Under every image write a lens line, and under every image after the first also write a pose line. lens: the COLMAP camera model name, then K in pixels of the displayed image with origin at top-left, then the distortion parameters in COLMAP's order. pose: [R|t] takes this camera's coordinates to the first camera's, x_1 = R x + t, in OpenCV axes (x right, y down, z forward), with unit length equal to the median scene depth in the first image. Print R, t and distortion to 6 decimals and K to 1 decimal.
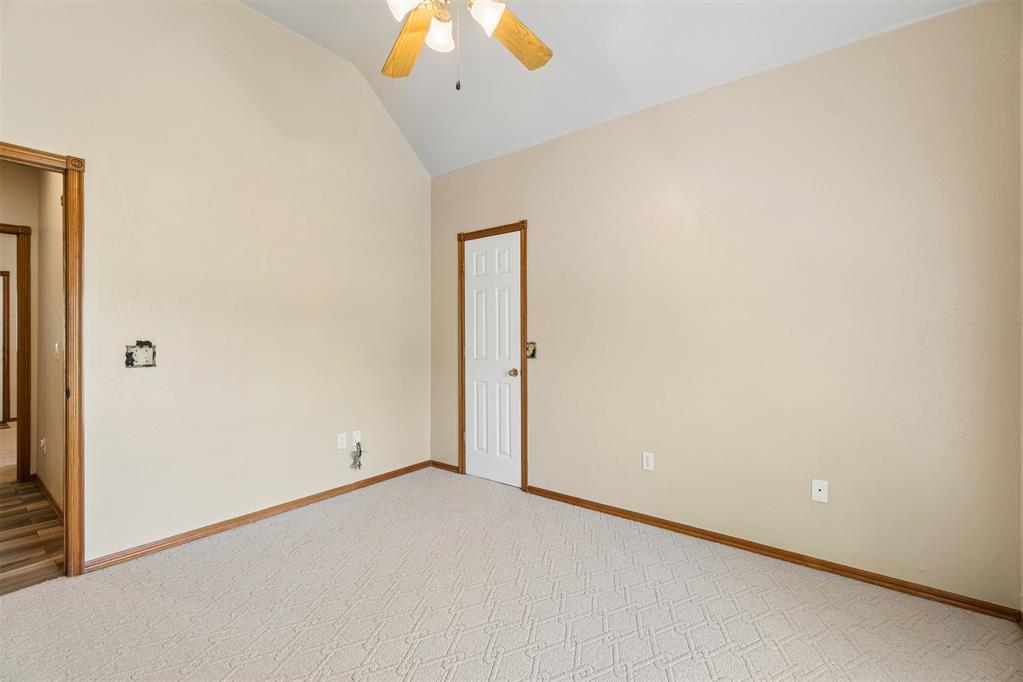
lens RADIAL K [[438.6, 0, 512.8], [0, 438.6, 335.4], [0, 0, 1]] dist [-0.001533, -0.000450]
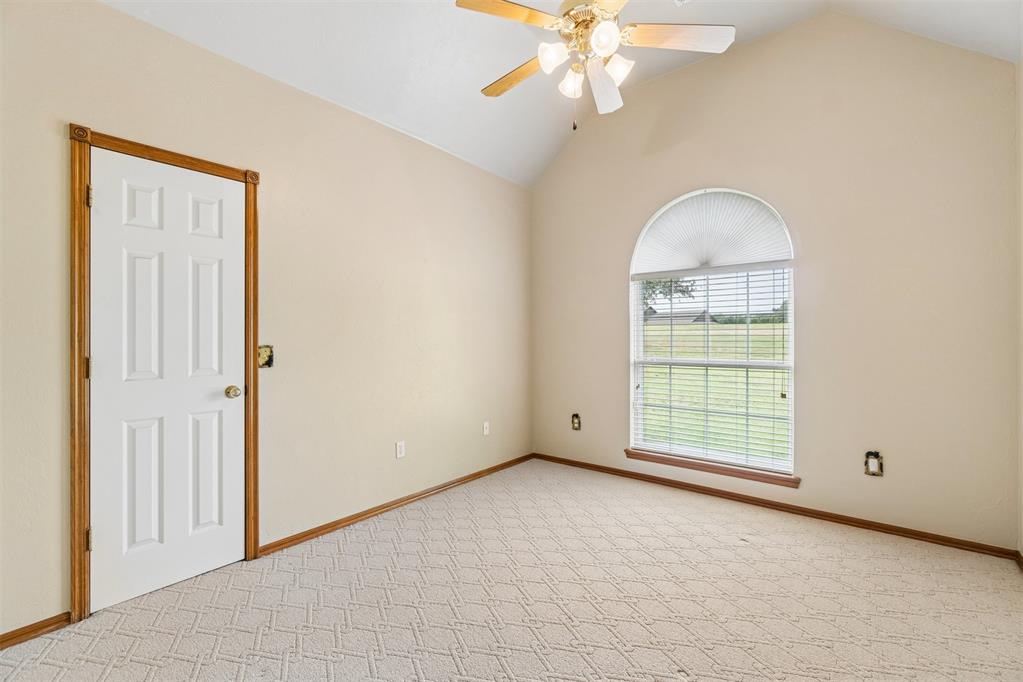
lens RADIAL K [[438.6, 0, 512.8], [0, 438.6, 339.5], [0, 0, 1]] dist [-0.001533, -0.000450]
pose [[0.028490, 0.003238, 0.999589, -0.662418], [0.010494, 0.999939, -0.003538, 0.012647], [-0.999539, 0.010590, 0.028454, 0.566813]]
